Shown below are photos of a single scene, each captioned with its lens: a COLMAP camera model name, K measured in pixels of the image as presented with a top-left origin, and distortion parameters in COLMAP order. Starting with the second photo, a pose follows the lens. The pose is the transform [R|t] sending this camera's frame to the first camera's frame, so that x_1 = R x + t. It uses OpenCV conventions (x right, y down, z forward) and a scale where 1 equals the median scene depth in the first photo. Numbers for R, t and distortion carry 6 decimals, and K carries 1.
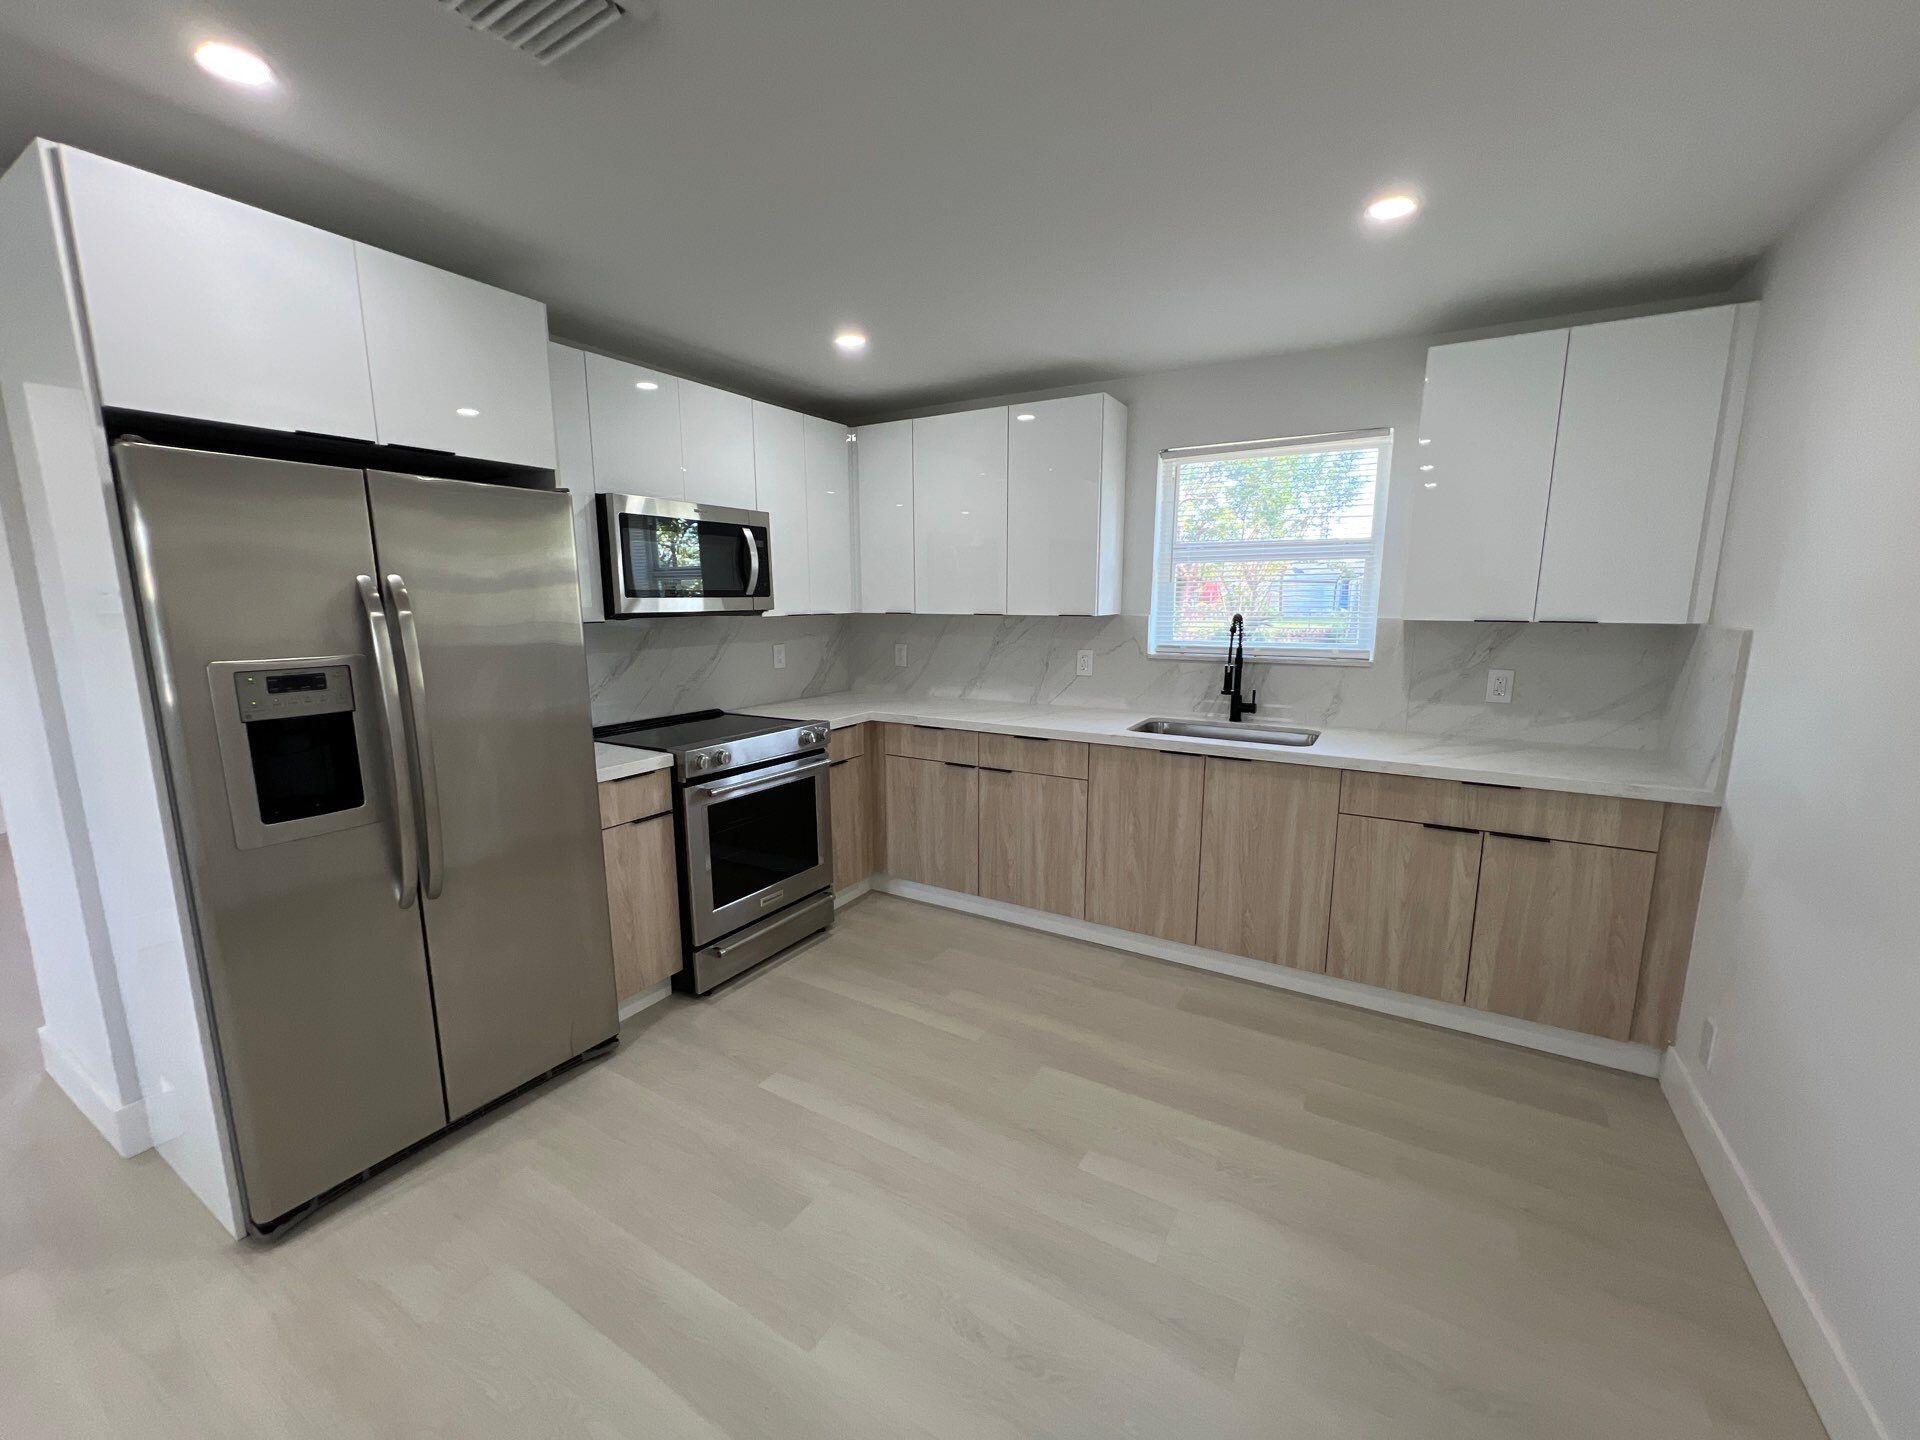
lens RADIAL K [[766.4, 0, 958.1], [0, 766.4, 723.7], [0, 0, 1]] dist [-0.001852, 0.000379]
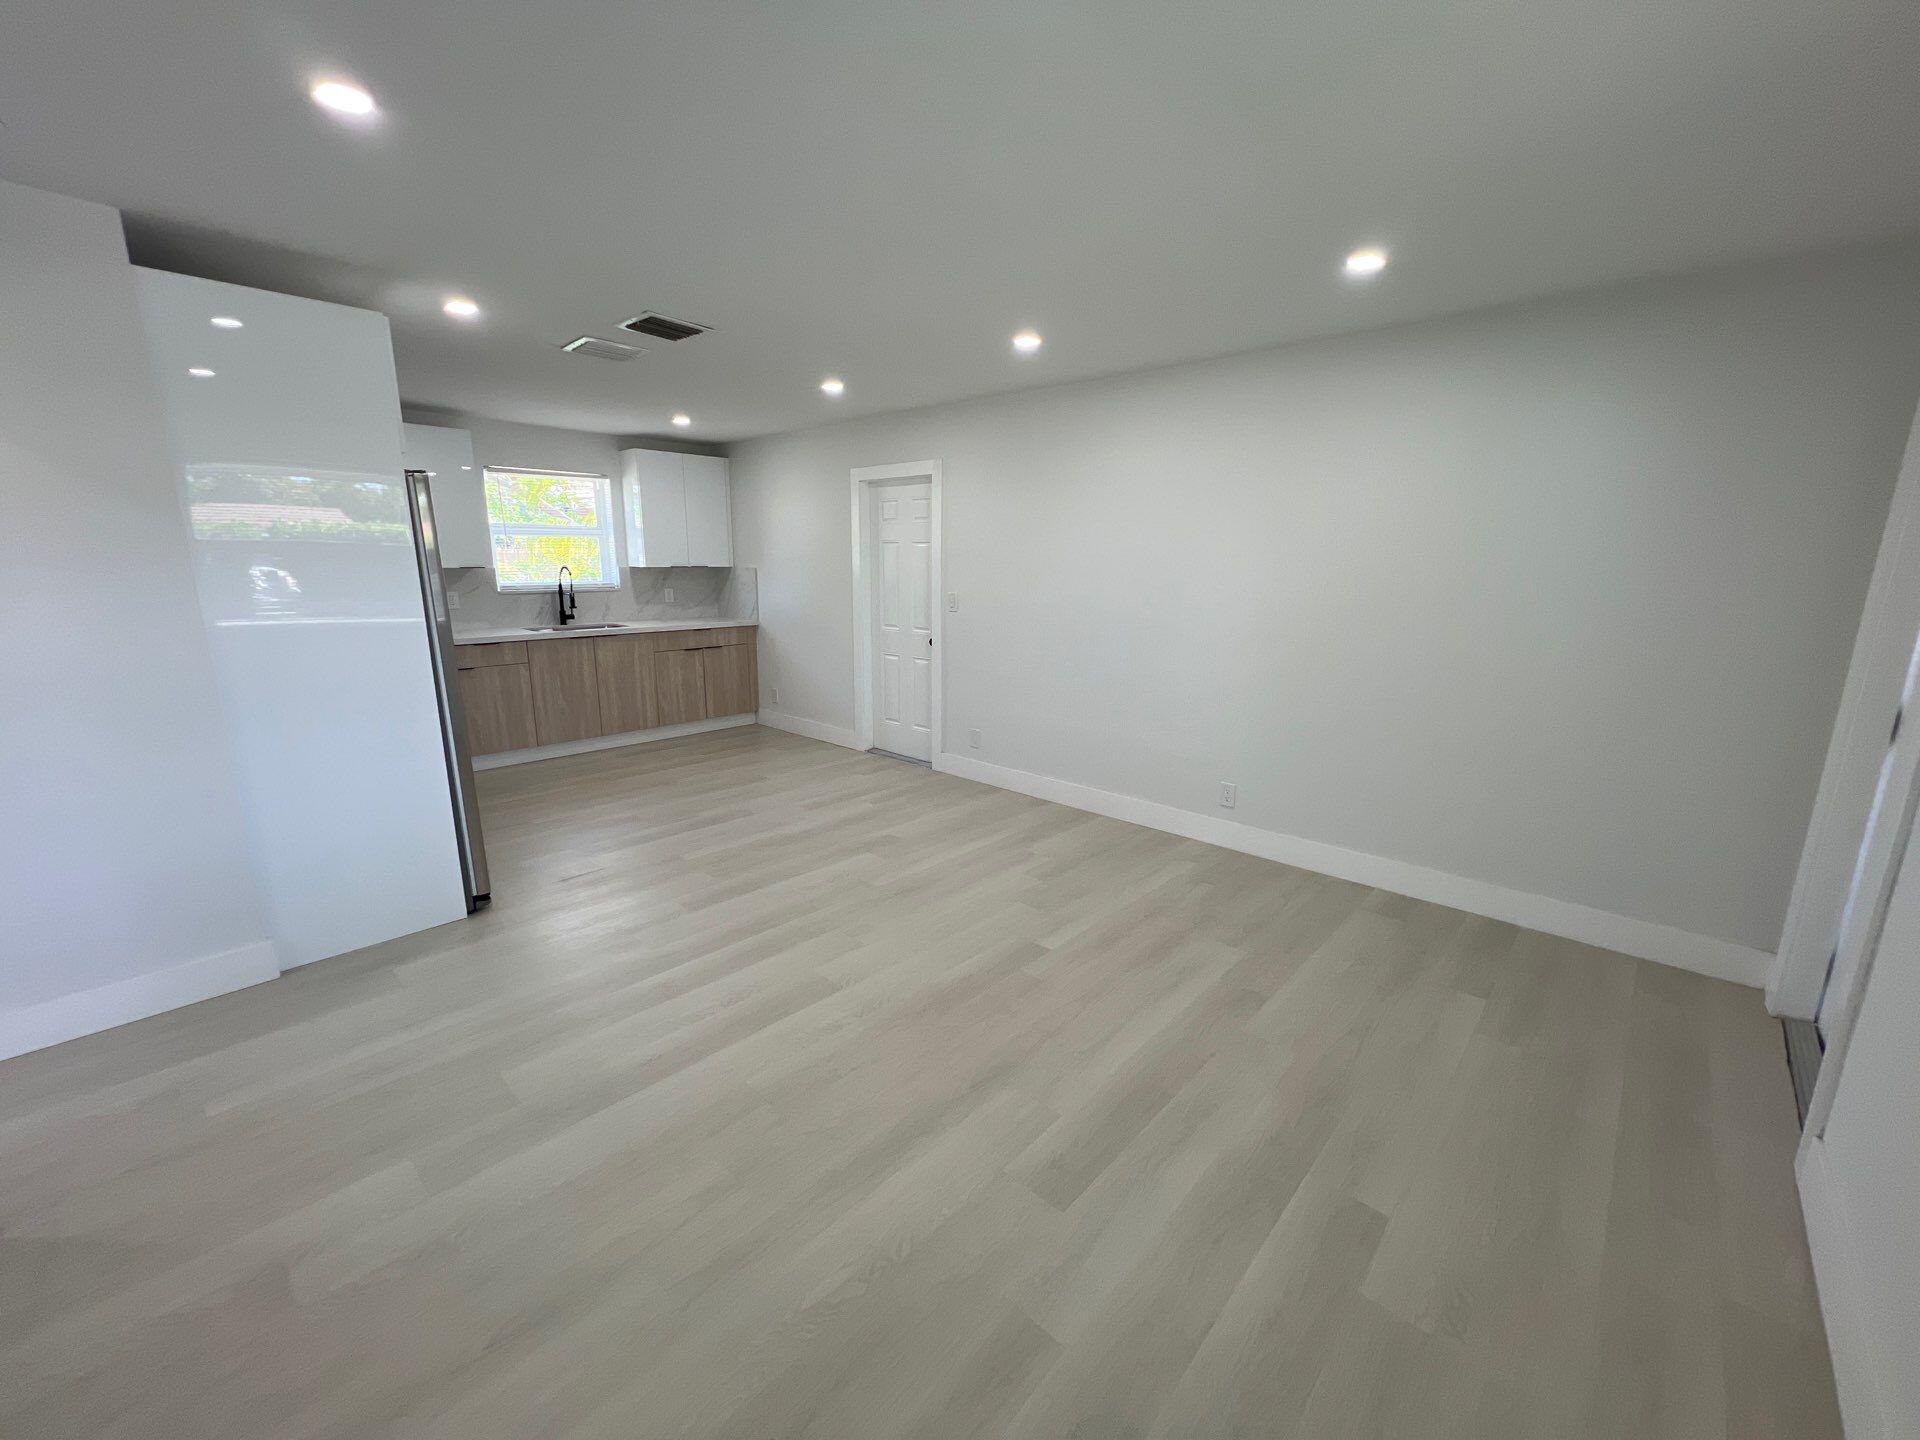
lens RADIAL K [[766.4, 0, 958.1], [0, 766.4, 723.7], [0, 0, 1]] dist [-0.001852, 0.000379]
pose [[0.207528, -0.204090, 0.956702, -1.339230], [0.156304, 0.972347, 0.173522, 0.060218], [-0.965661, 0.113525, 0.233690, -0.333071]]
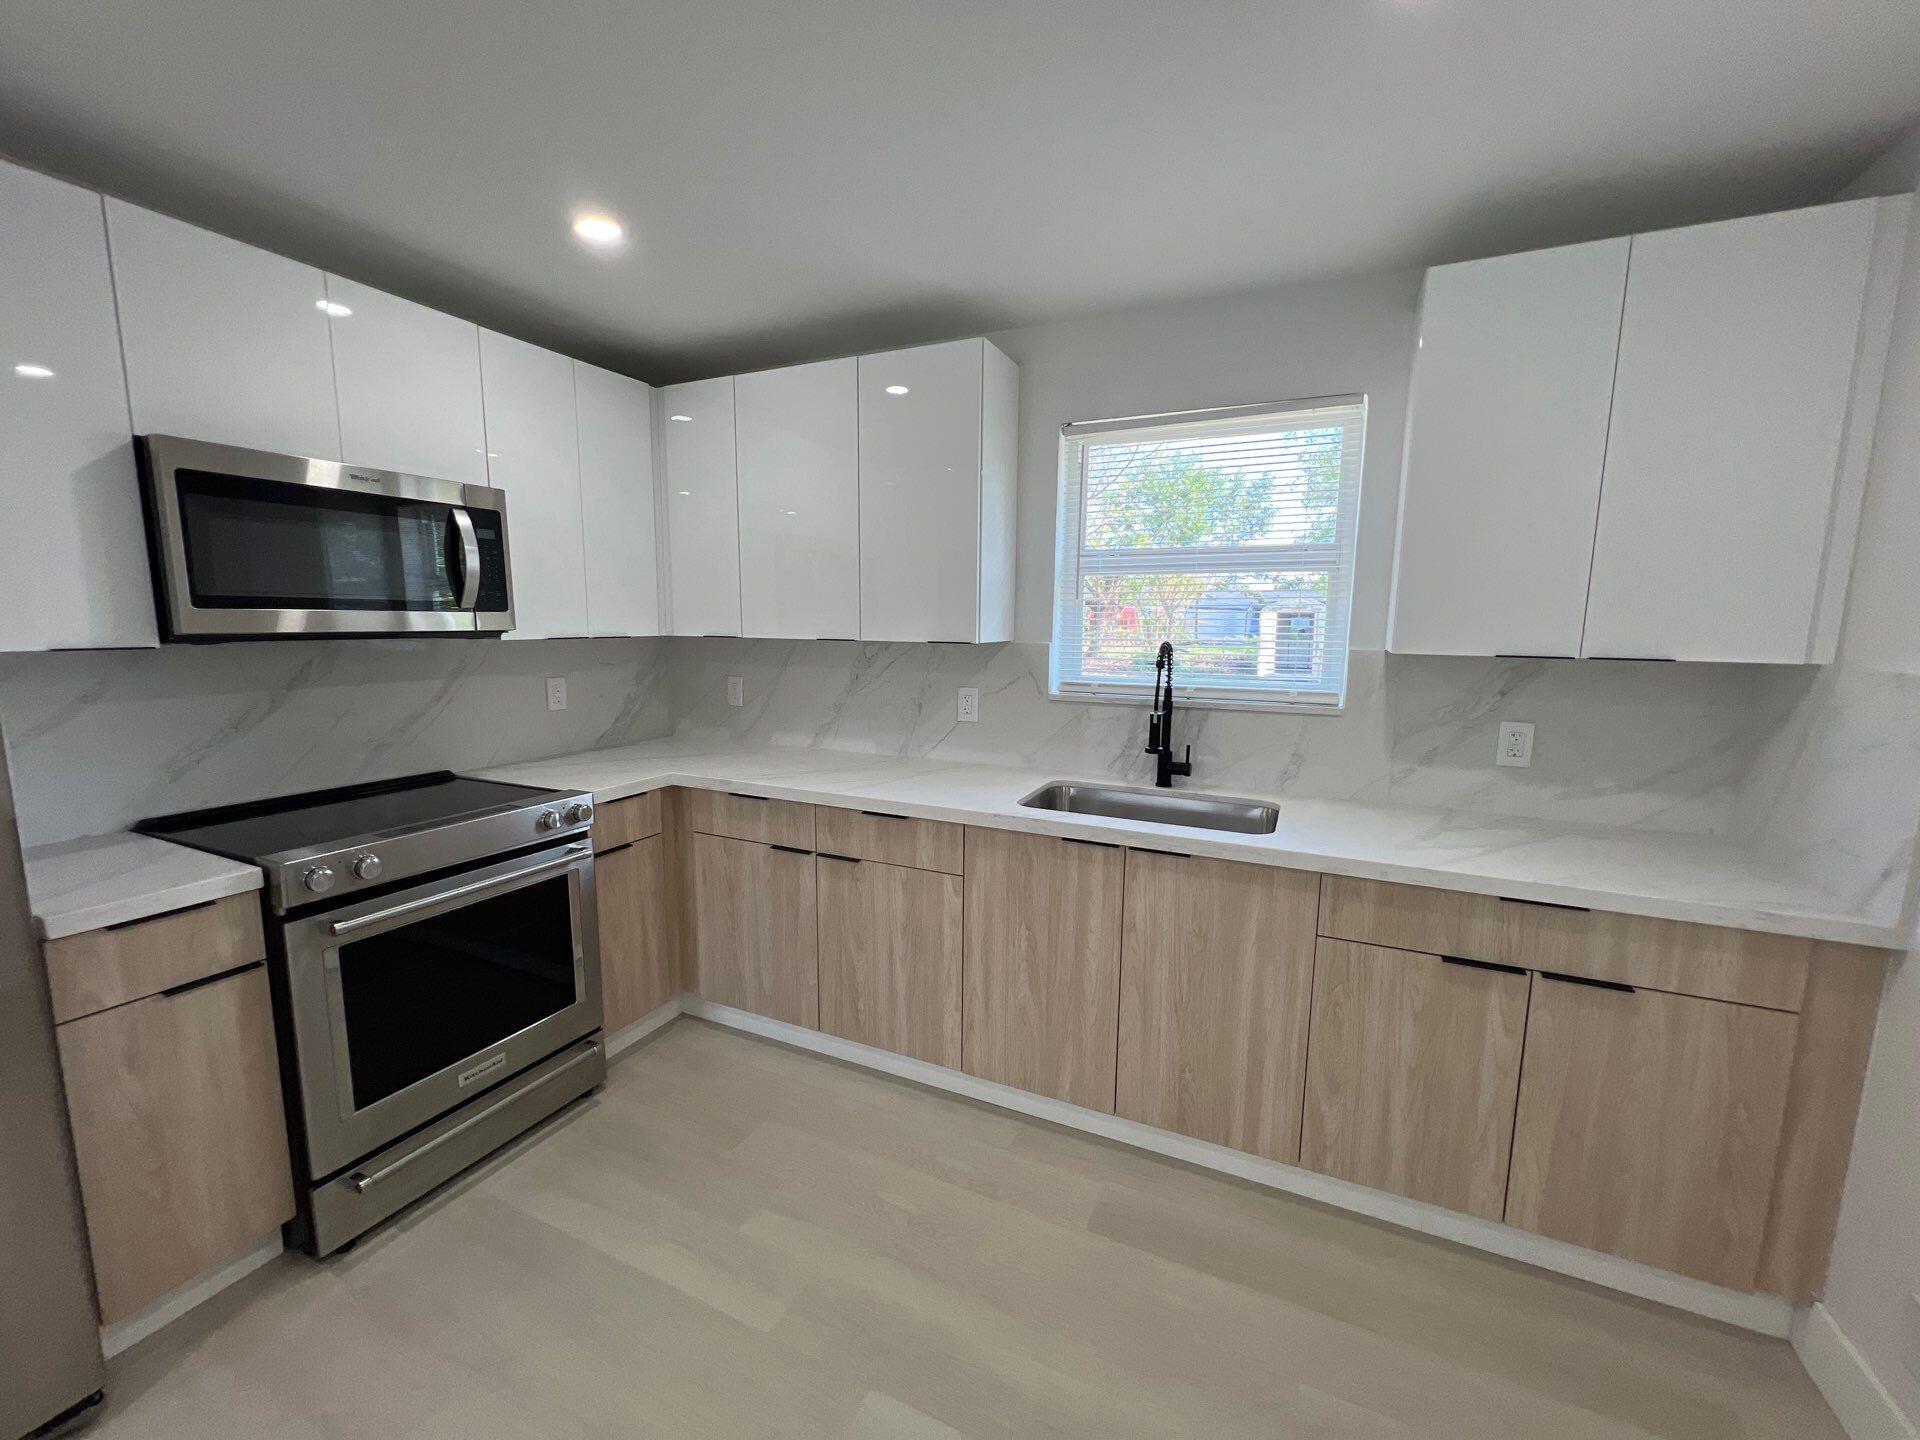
lens RADIAL K [[766.4, 0, 958.1], [0, 766.4, 723.7], [0, 0, 1]] dist [-0.001852, 0.000379]
pose [[0.995094, -0.001900, 0.098915, 0.097364], [0.004863, 0.999546, -0.029728, -0.046152], [-0.098814, 0.030063, 0.994652, 0.301922]]
